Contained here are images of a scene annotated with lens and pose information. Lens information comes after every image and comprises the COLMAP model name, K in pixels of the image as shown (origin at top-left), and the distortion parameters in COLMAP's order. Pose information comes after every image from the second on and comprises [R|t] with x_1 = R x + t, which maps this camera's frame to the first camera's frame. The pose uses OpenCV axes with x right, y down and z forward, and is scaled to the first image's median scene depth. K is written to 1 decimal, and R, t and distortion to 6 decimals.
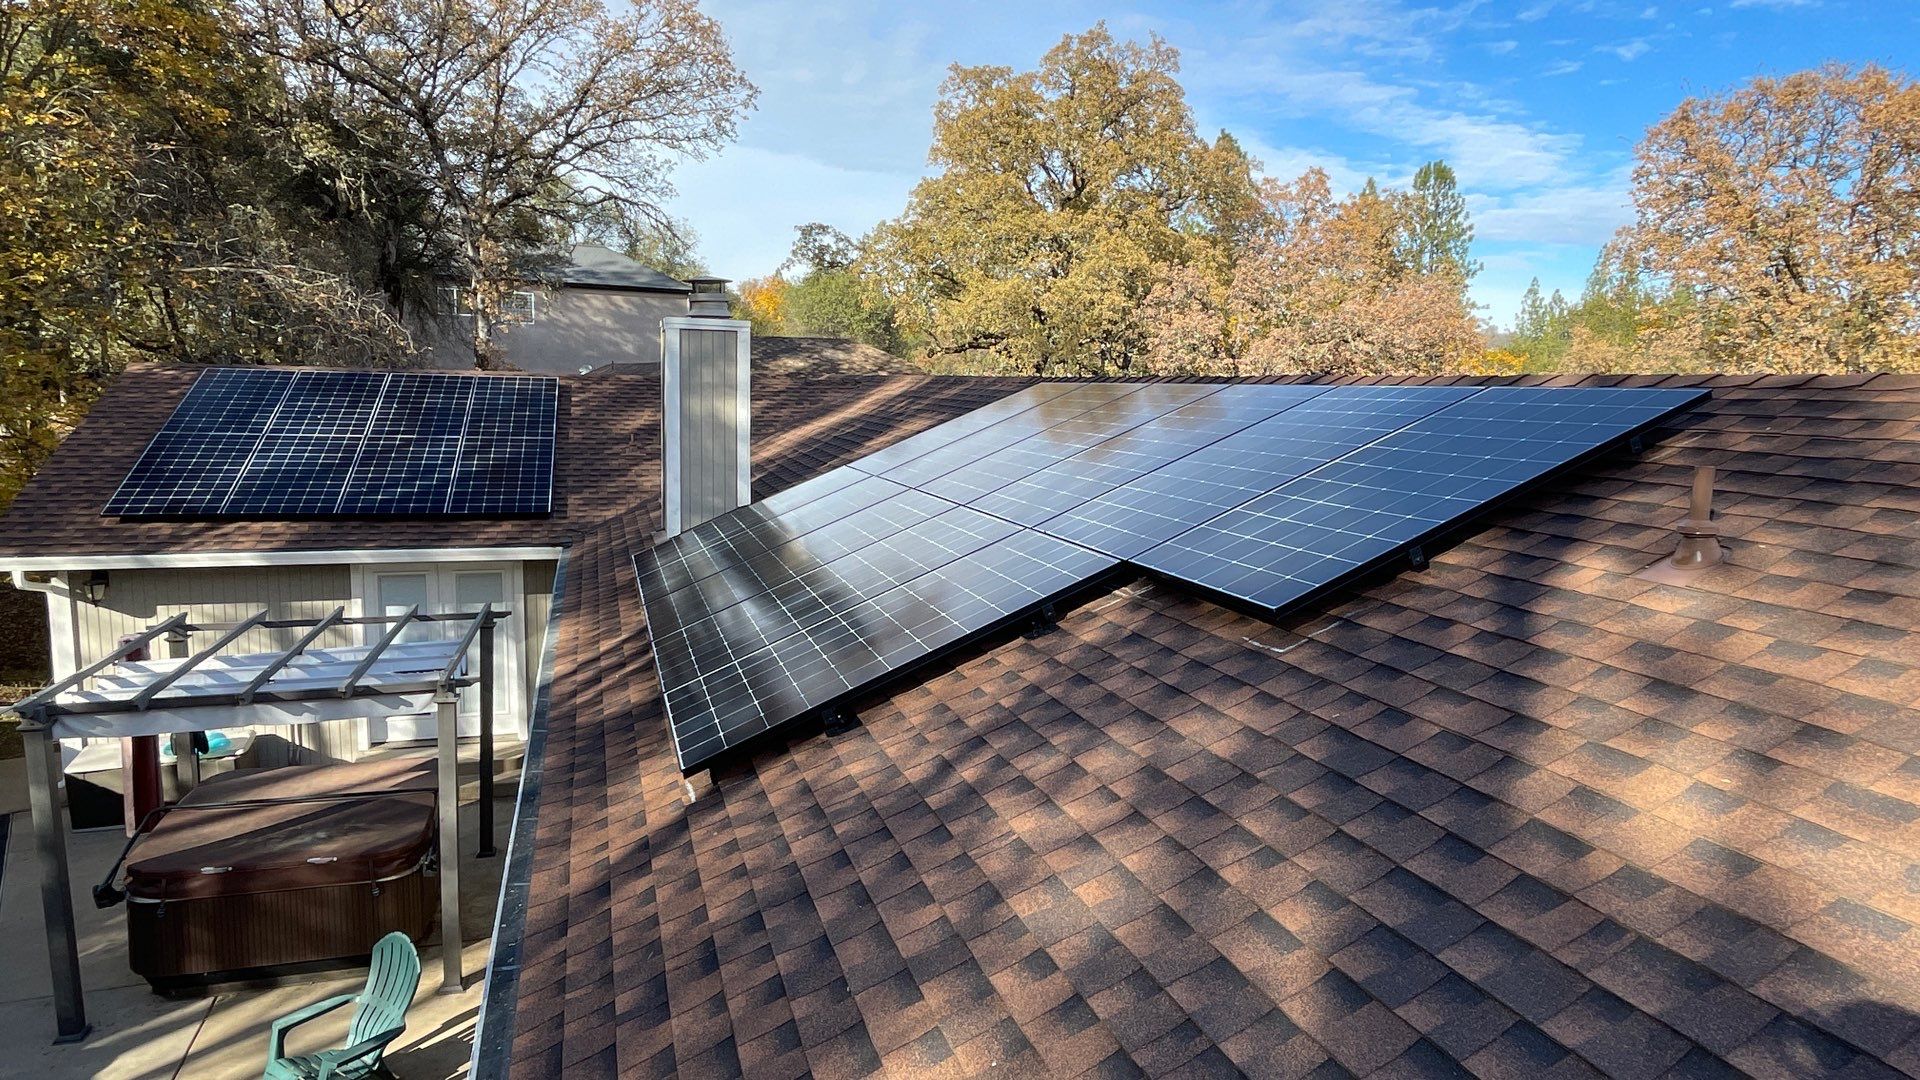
lens RADIAL K [[1153.0, 0, 960.0], [0, 1153.0, 540.0], [0, 0, 1]] dist [0.006534, 0.000932]
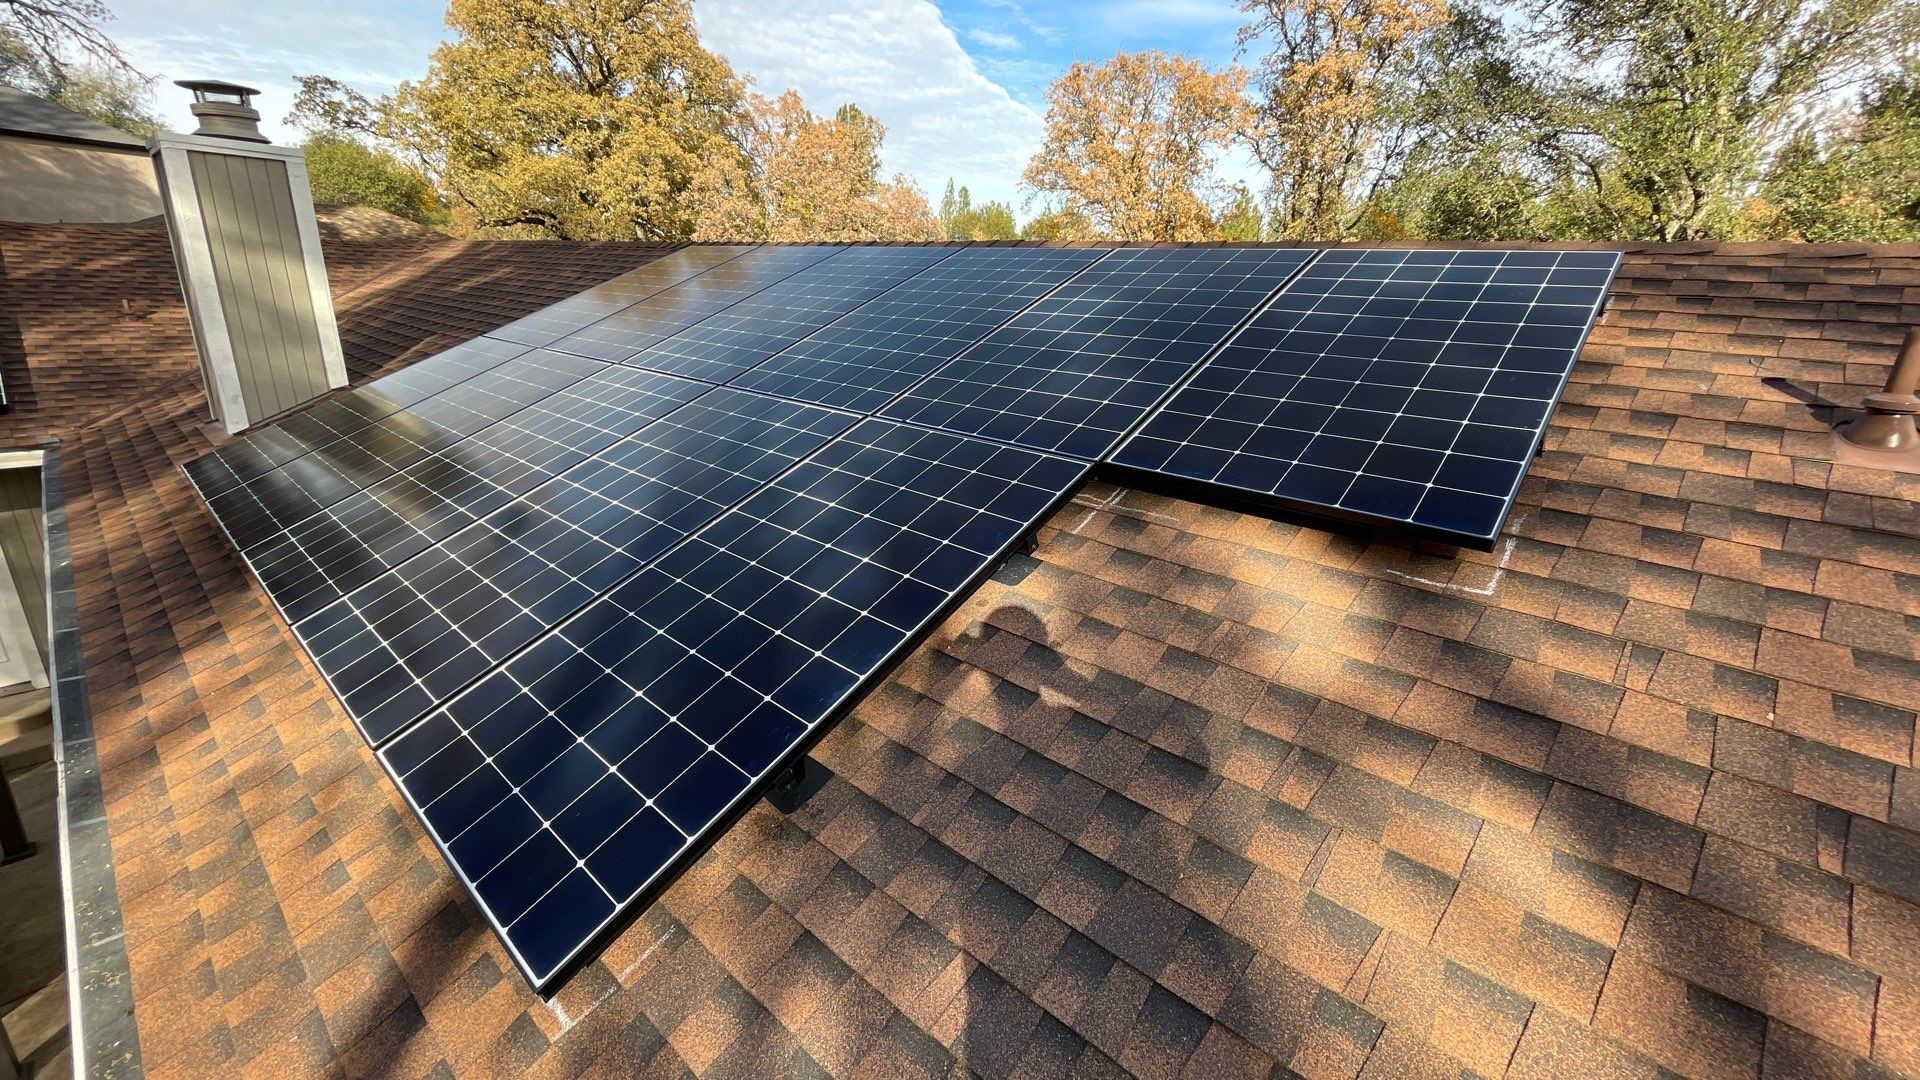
lens RADIAL K [[762.0, 0, 967.3], [0, 762.0, 538.9], [0, 0, 1]] dist [0.001951, -0.002933]
pose [[0.854143, -0.150584, 0.497760, -0.037088], [0.044355, 0.974766, 0.218777, -0.009773], [-0.518144, -0.164789, 0.839269, 0.114063]]
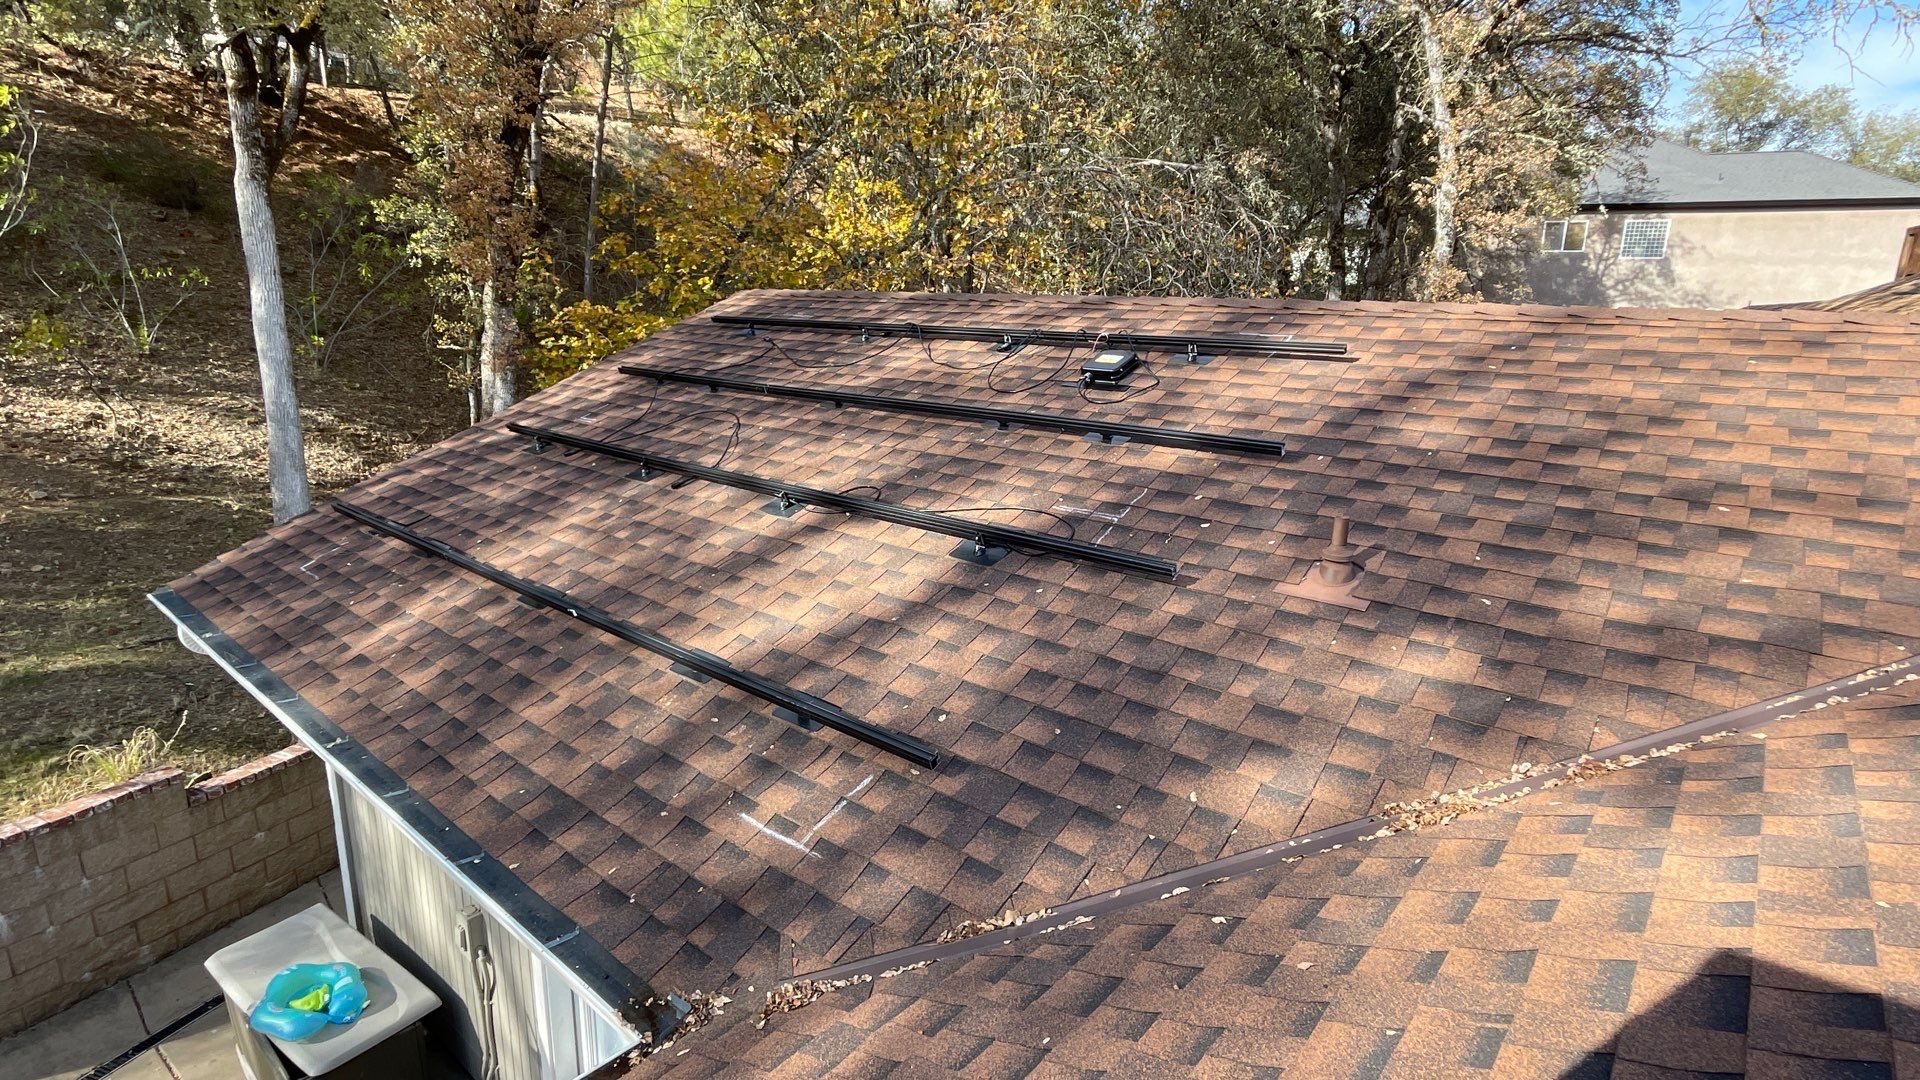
lens RADIAL K [[902.8, 0, 946.0], [0, 902.8, 544.9], [0, 0, 1]] dist [0.000905, -0.000967]
pose [[0.502444, 0.225223, -0.834760, -0.064168], [-0.136157, 0.974041, 0.180848, -0.058817], [0.853822, 0.022792, 0.520066, 0.421739]]
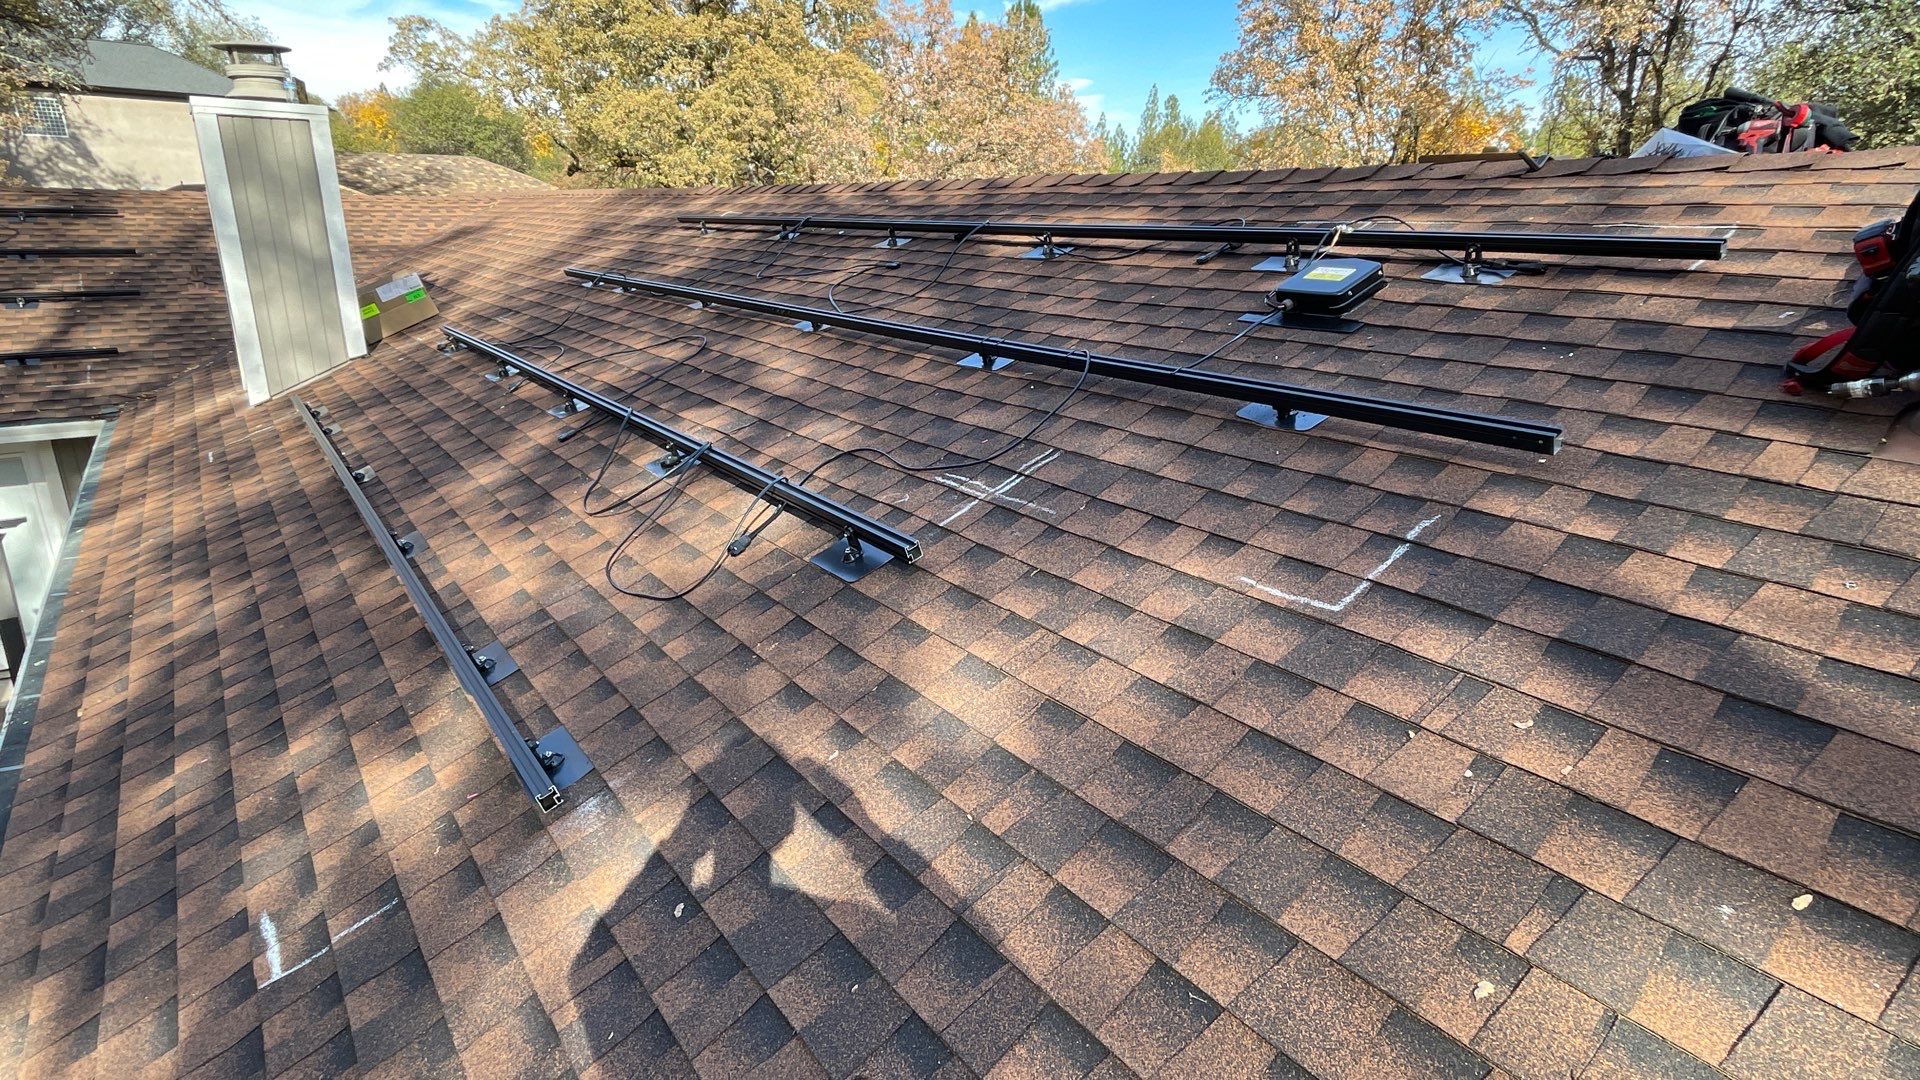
lens RADIAL K [[1001.6, 0, 964.5], [0, 1001.6, 530.4], [0, 0, 1]] dist [-0.002378, 0.000260]
pose [[0.943757, -0.104967, 0.313534, -0.009218], [0.048188, 0.981811, 0.183646, -0.007902], [-0.327108, -0.158209, 0.931649, 0.087326]]
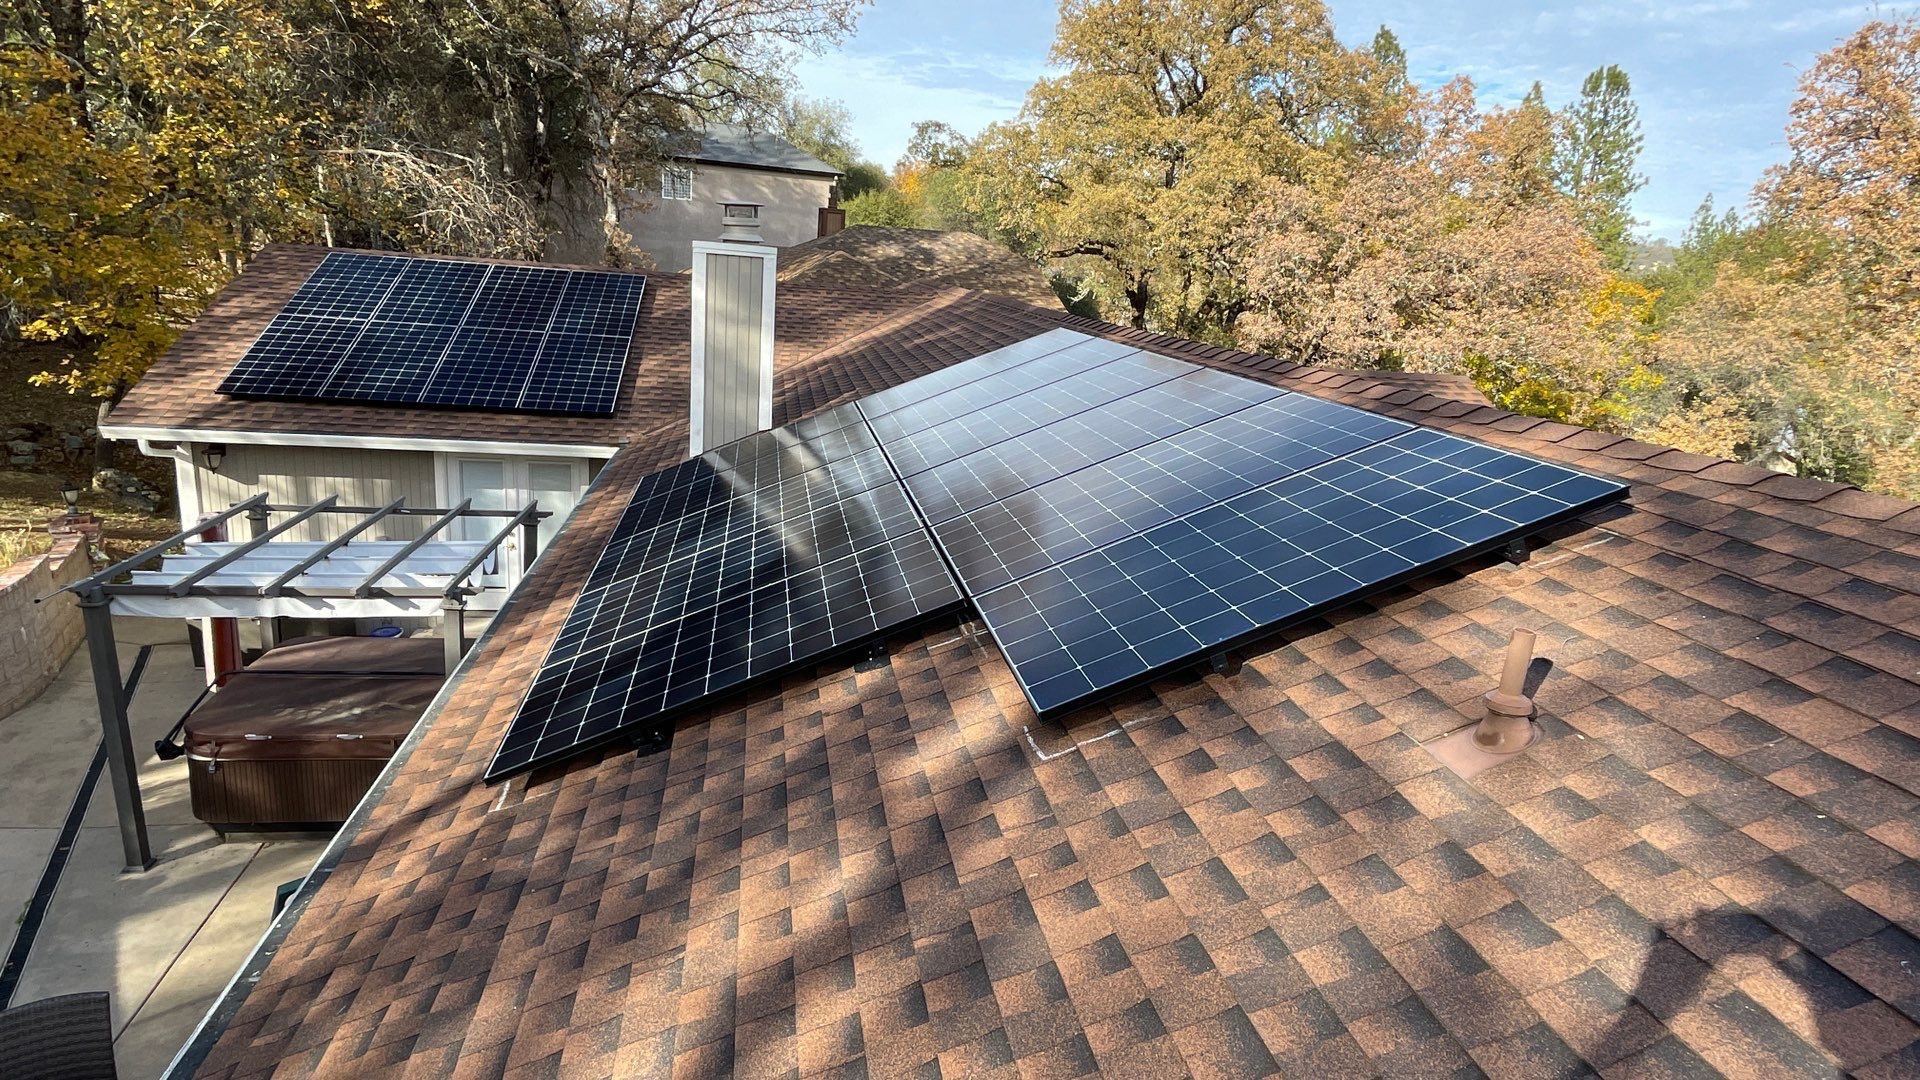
lens RADIAL K [[1068.8, 0, 960.0], [0, 1068.8, 540.0], [0, 0, 1]] dist [0.003301, 0.000098]
pose [[0.989253, 0.084756, -0.119140, 0.044265], [-0.070030, 0.989961, 0.122776, -0.025729], [0.128350, -0.113113, 0.985257, 0.029422]]
